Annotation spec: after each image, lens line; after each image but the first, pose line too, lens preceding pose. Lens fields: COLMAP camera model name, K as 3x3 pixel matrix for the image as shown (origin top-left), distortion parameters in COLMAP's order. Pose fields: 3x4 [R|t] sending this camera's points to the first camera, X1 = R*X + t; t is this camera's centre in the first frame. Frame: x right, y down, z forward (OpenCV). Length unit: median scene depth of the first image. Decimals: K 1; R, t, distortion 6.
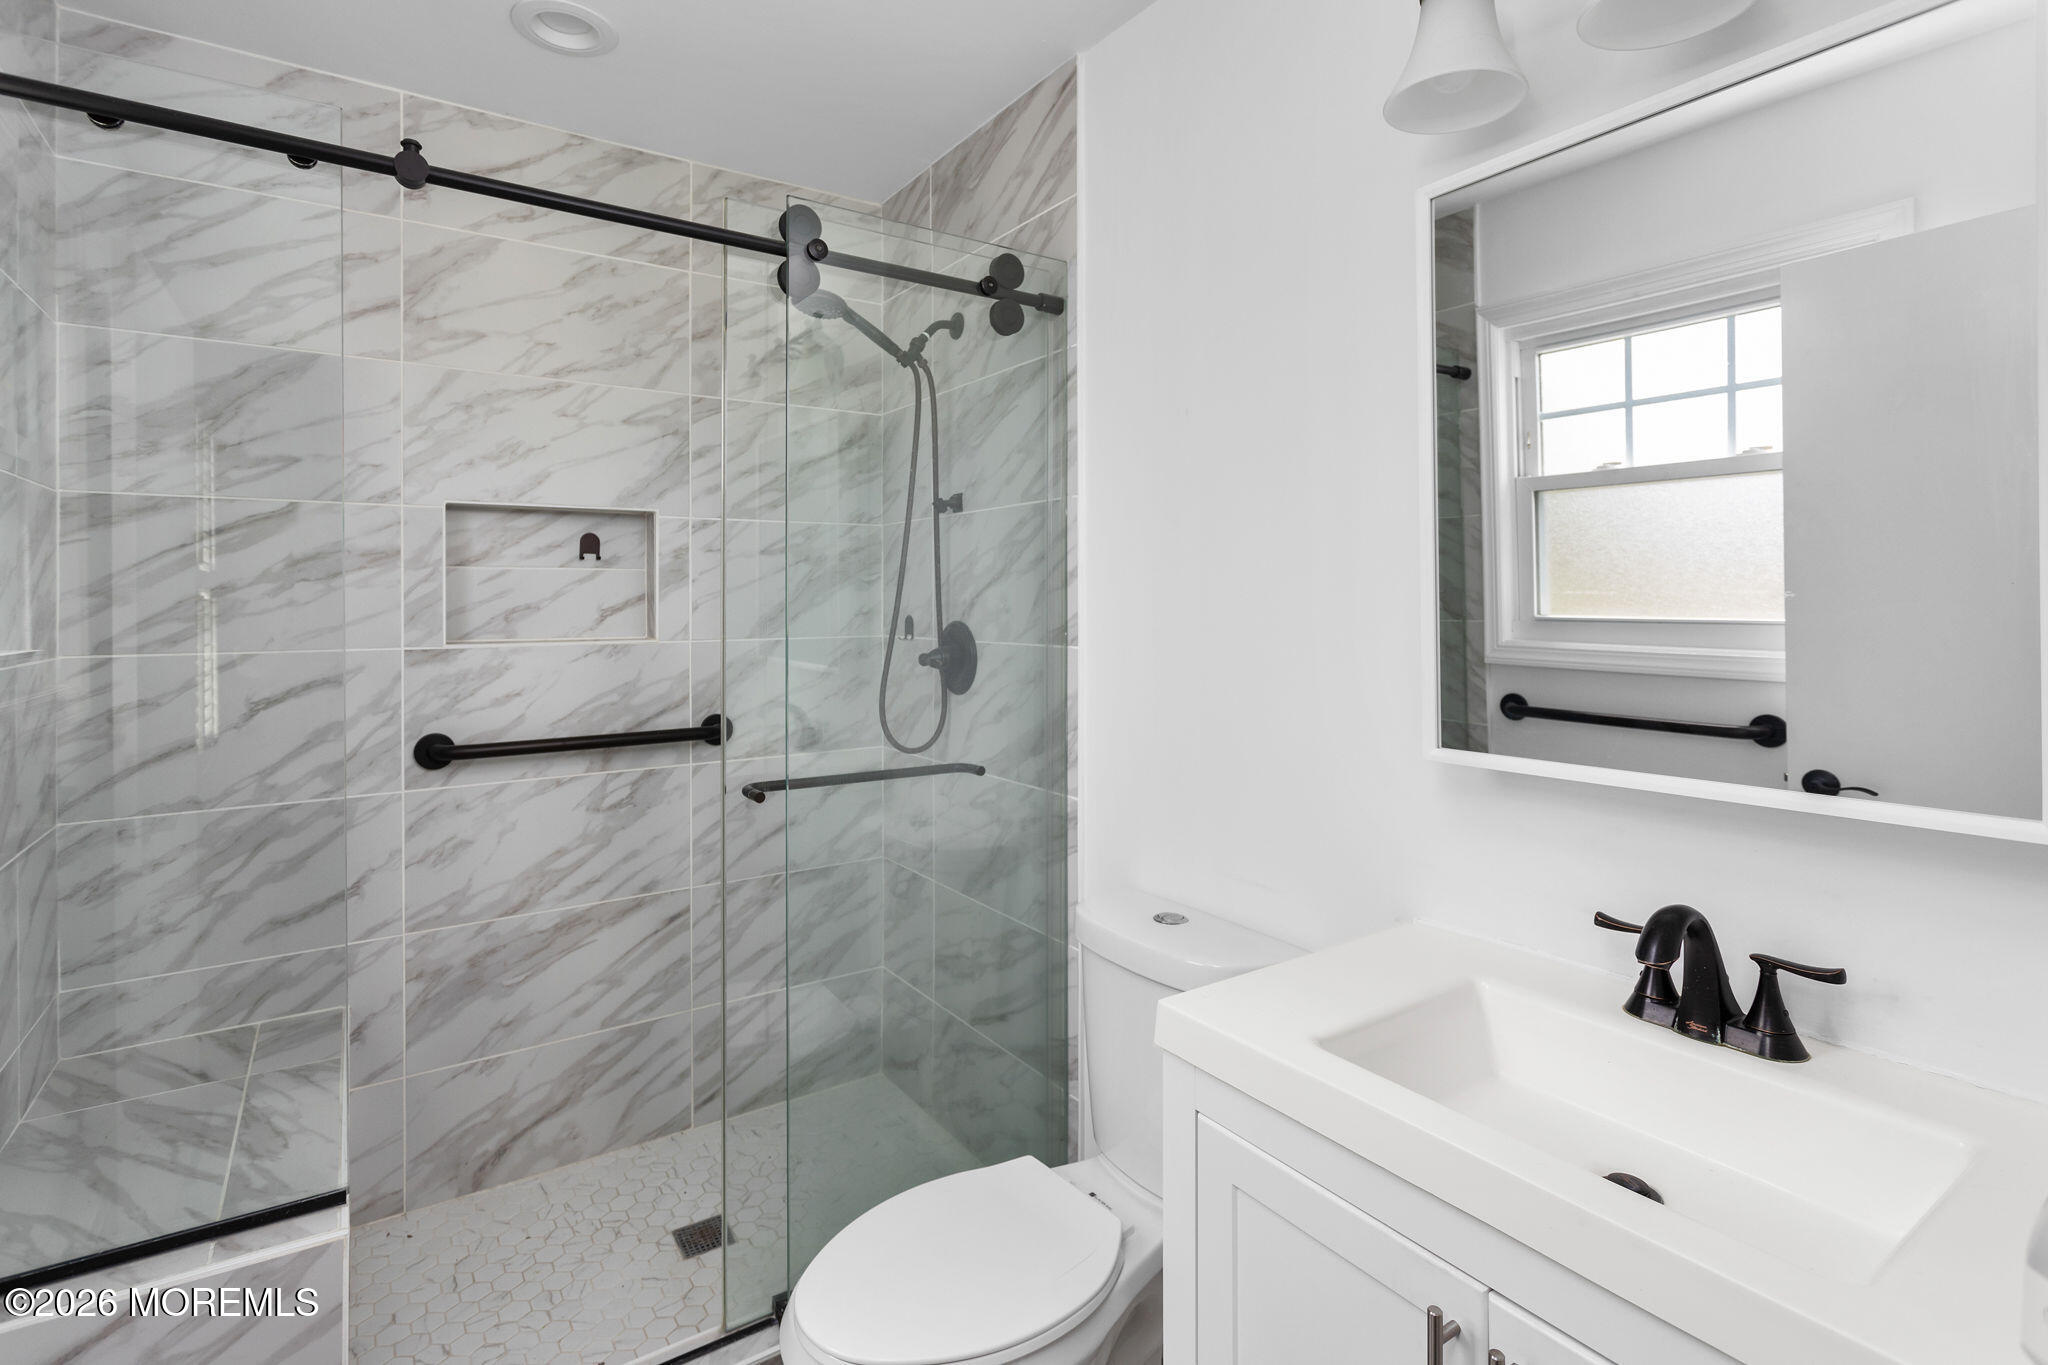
lens RADIAL K [[990.4, 0, 1021.6], [0, 990.4, 603.2], [0, 0, 1]] dist [0.011337, -0.000726]
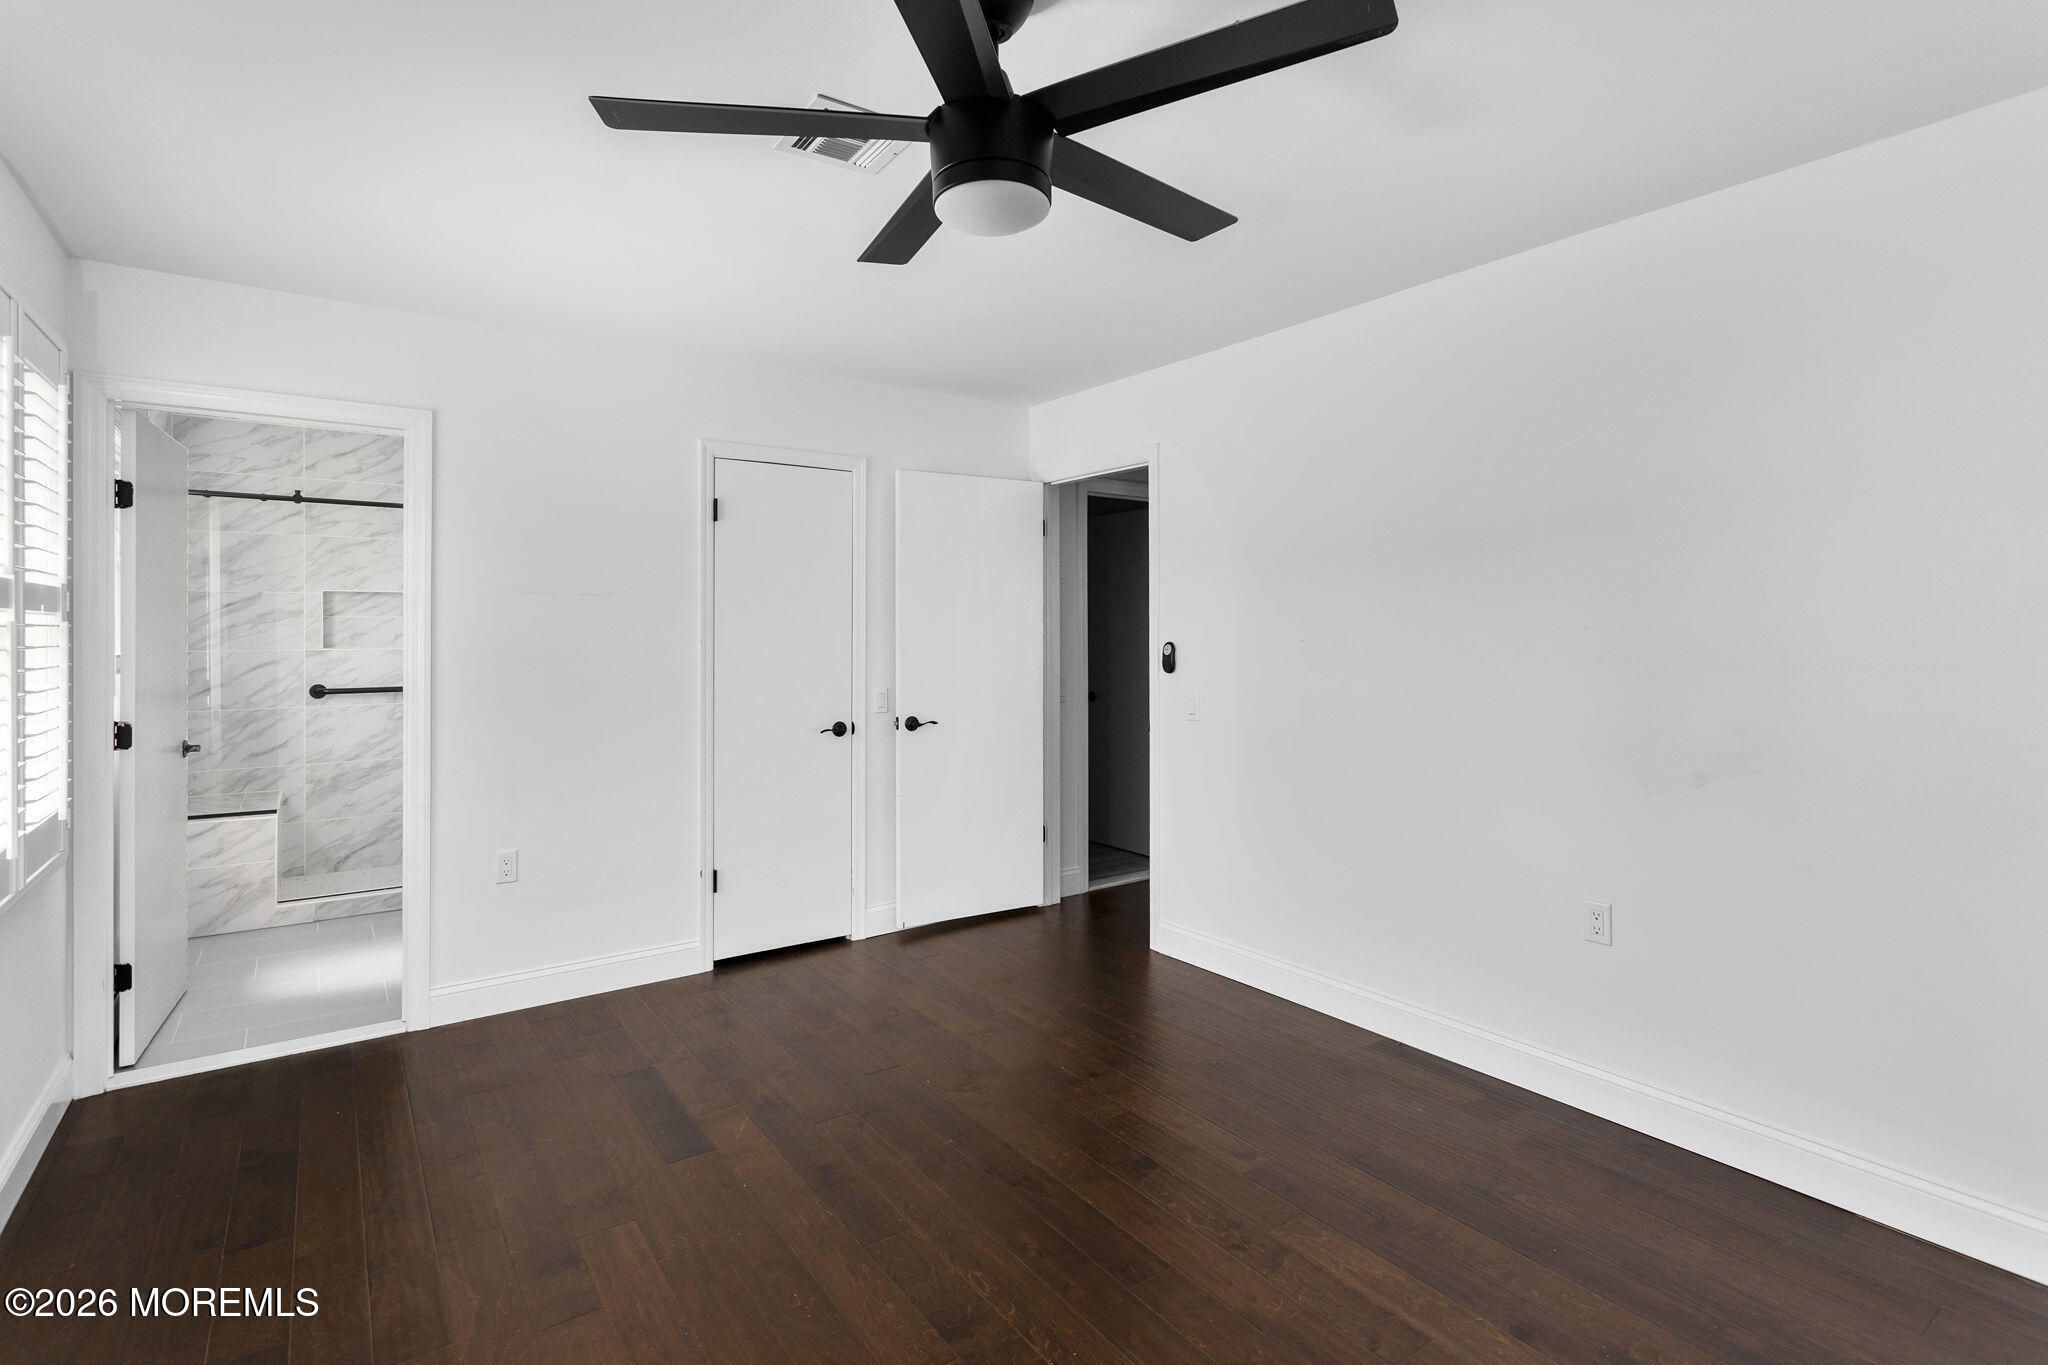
lens RADIAL K [[990.4, 0, 1024.1], [0, 990.4, 627.7], [0, 0, 1]] dist [0.011337, -0.000726]
pose [[0.999705, -0.000180, 0.024300, 1.108397], [0.000290, 0.999990, -0.004493, 0.001942], [-0.024299, 0.004499, 0.999695, -1.523134]]
